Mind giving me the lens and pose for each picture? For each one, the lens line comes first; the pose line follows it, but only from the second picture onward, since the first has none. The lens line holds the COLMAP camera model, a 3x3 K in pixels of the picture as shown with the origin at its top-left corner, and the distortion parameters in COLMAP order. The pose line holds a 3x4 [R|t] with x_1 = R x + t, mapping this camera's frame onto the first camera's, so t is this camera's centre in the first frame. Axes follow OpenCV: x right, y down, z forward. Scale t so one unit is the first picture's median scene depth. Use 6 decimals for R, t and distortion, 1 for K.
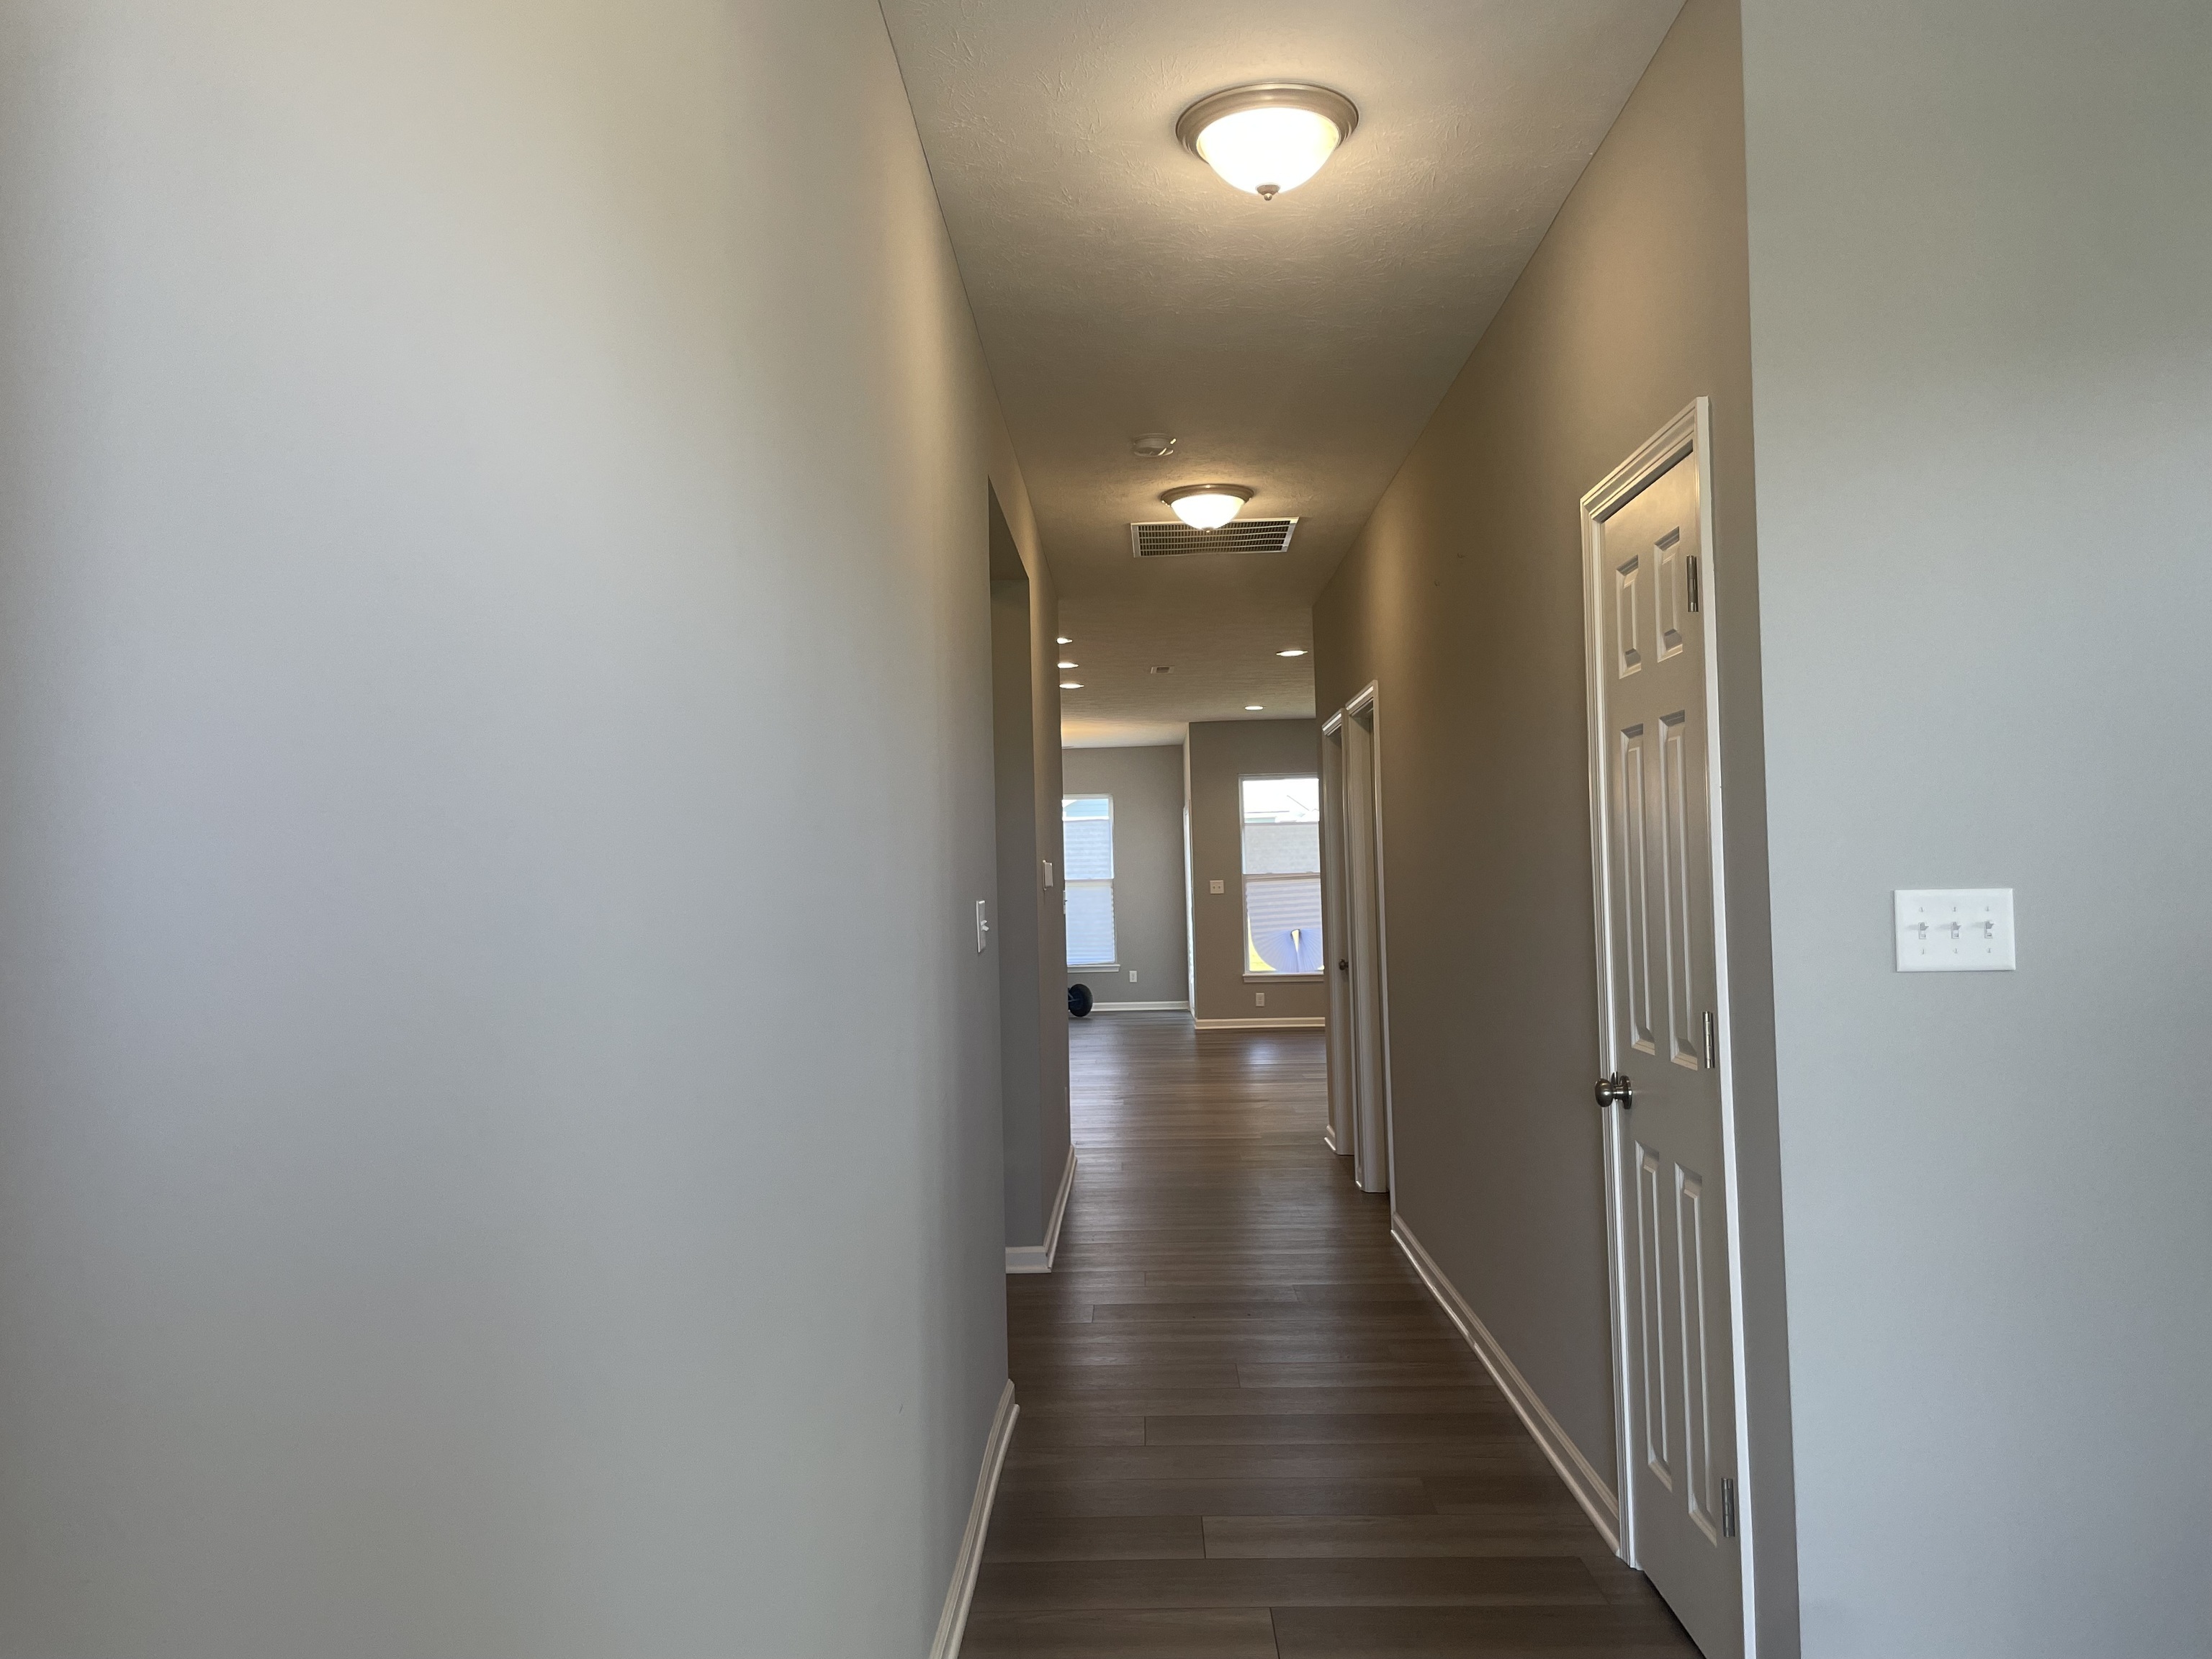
lens RADIAL K [[1662.7, 0, 1095.3], [0, 1662.7, 835.7], [0, 0, 1]] dist [0.148162, -0.241595]
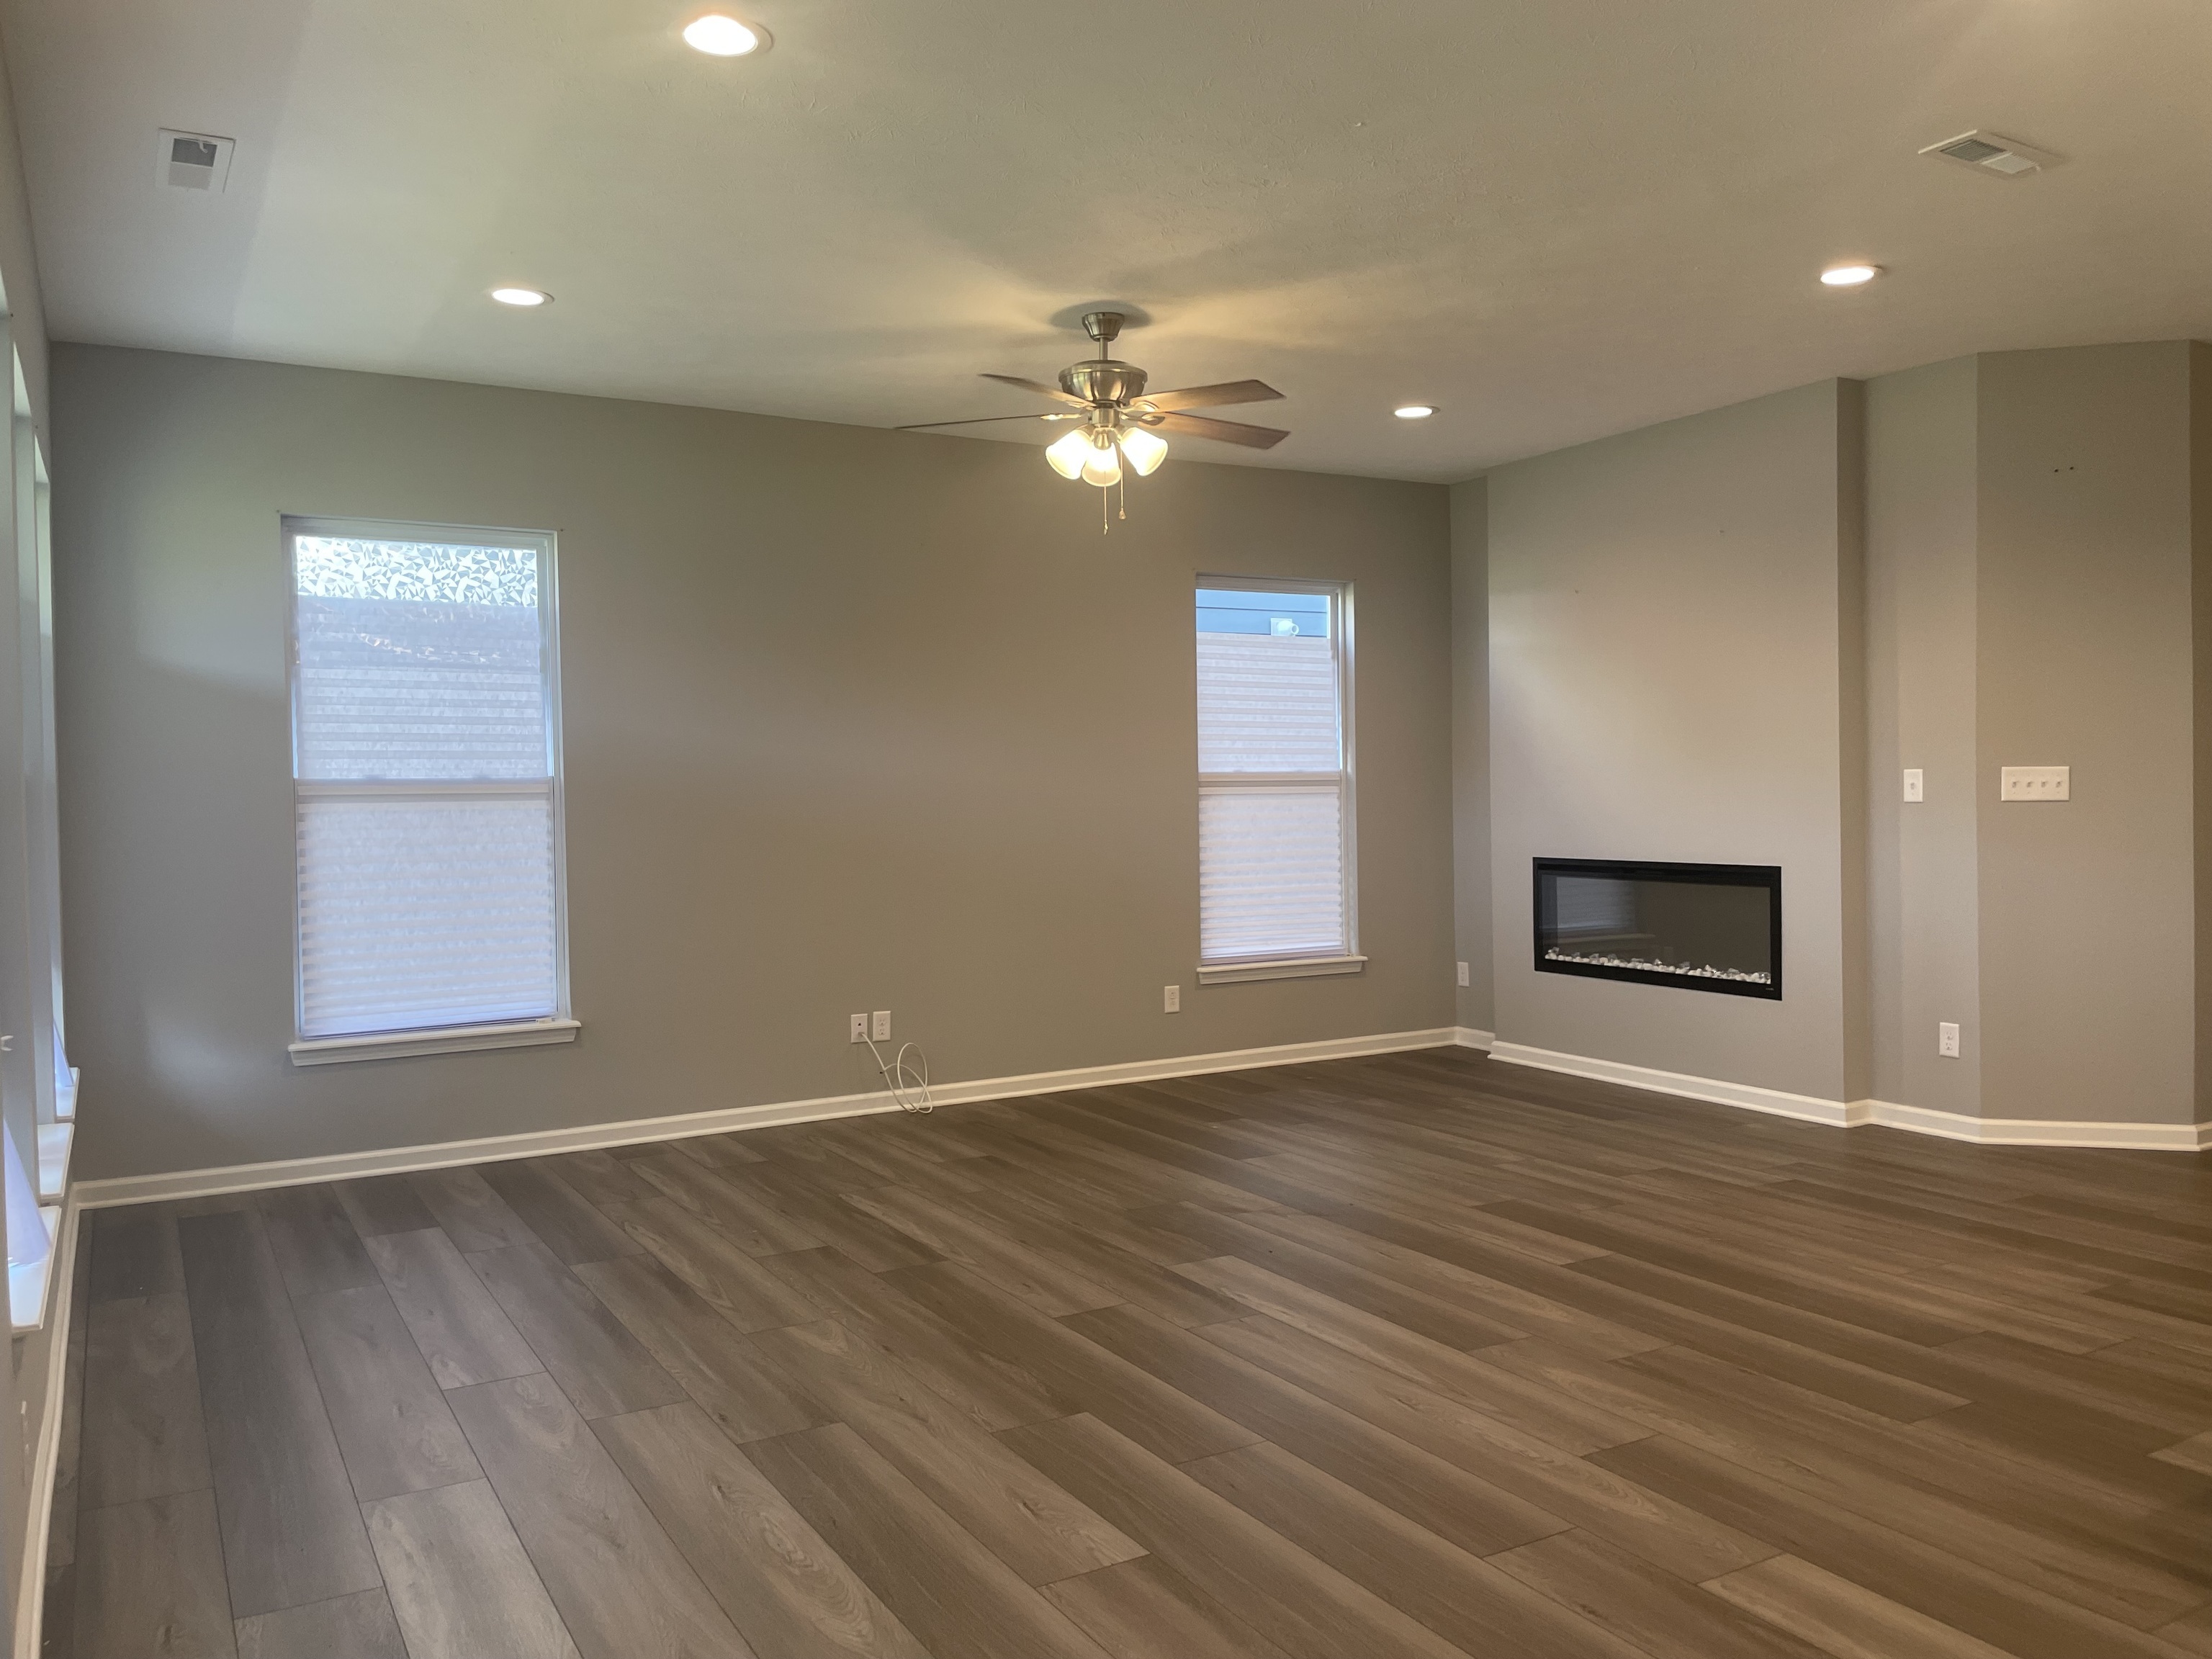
lens RADIAL K [[1662.7, 0, 1095.3], [0, 1662.7, 835.7], [0, 0, 1]] dist [0.148162, -0.241595]
pose [[-0.517865, 0.013042, 0.855363, -0.720792], [0.013726, 0.999882, -0.006935, 0.097495], [-0.855352, 0.008149, -0.517983, 2.671585]]
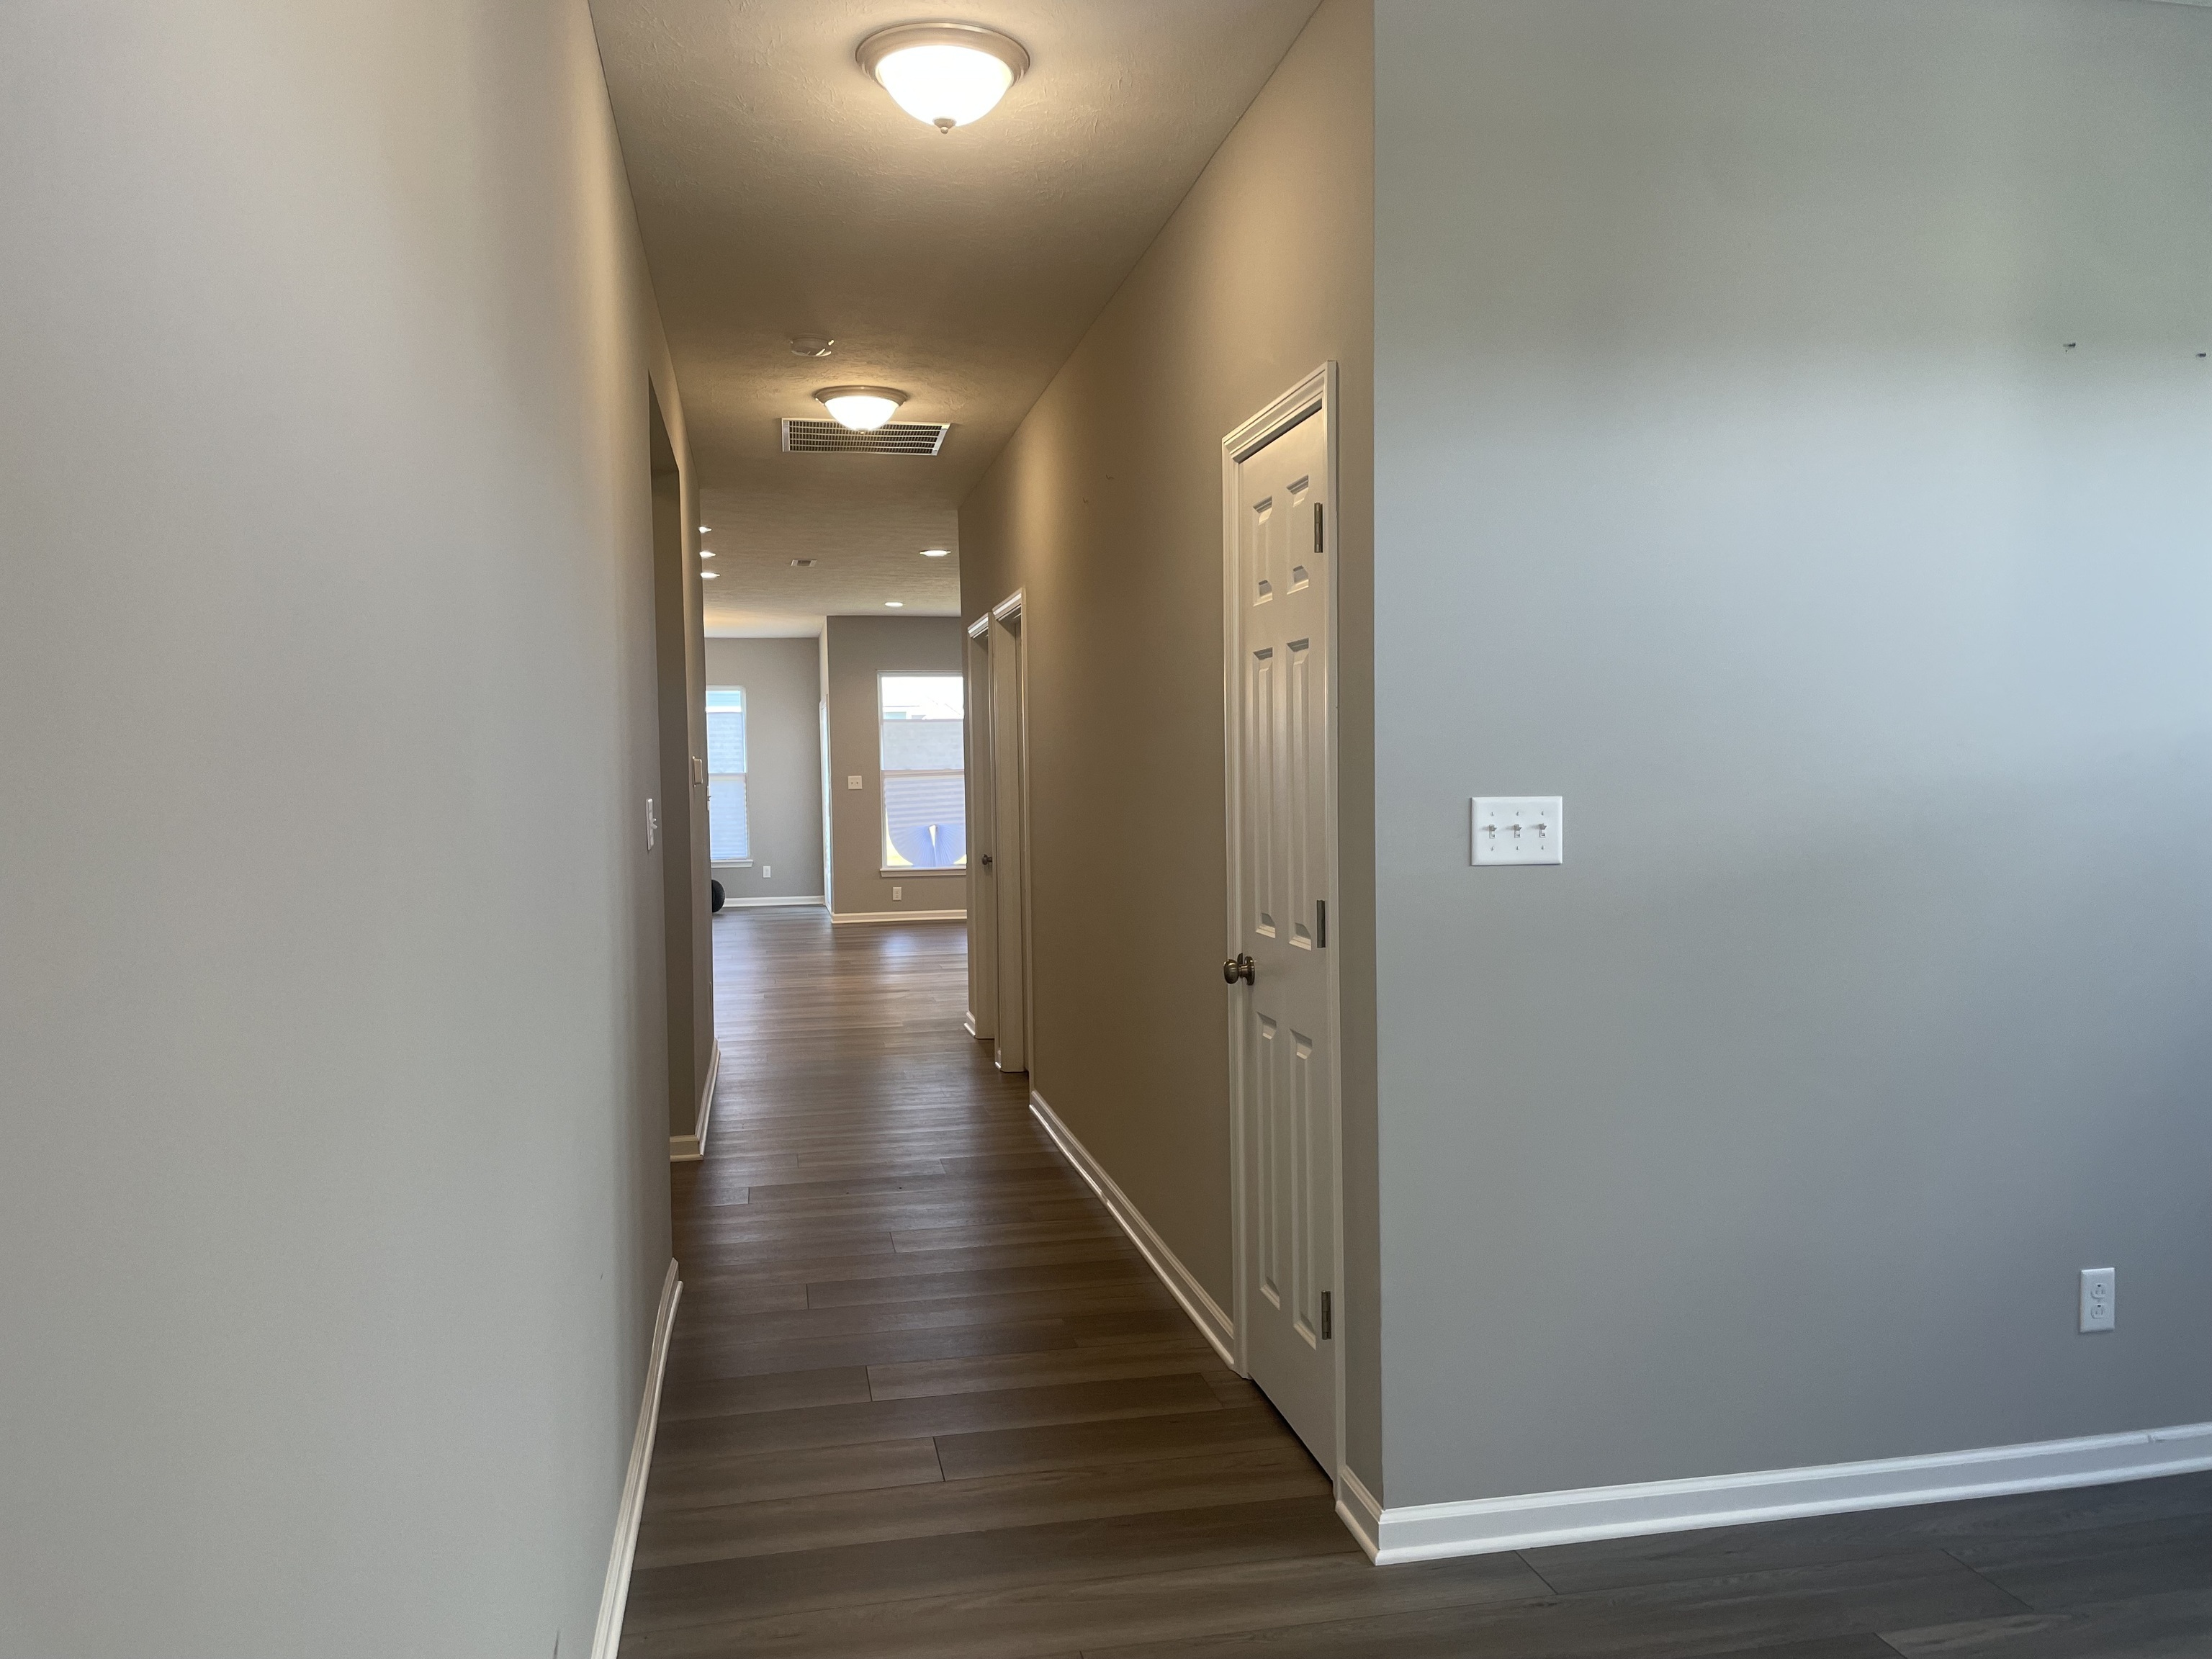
lens RADIAL K [[1662.7, 0, 1095.3], [0, 1662.7, 835.7], [0, 0, 1]] dist [0.148162, -0.241595]
pose [[0.975325, 0.002531, 0.220761, -0.019091], [-0.016523, 0.997967, 0.061554, -0.003608], [-0.220157, -0.063683, 0.973384, -0.036264]]
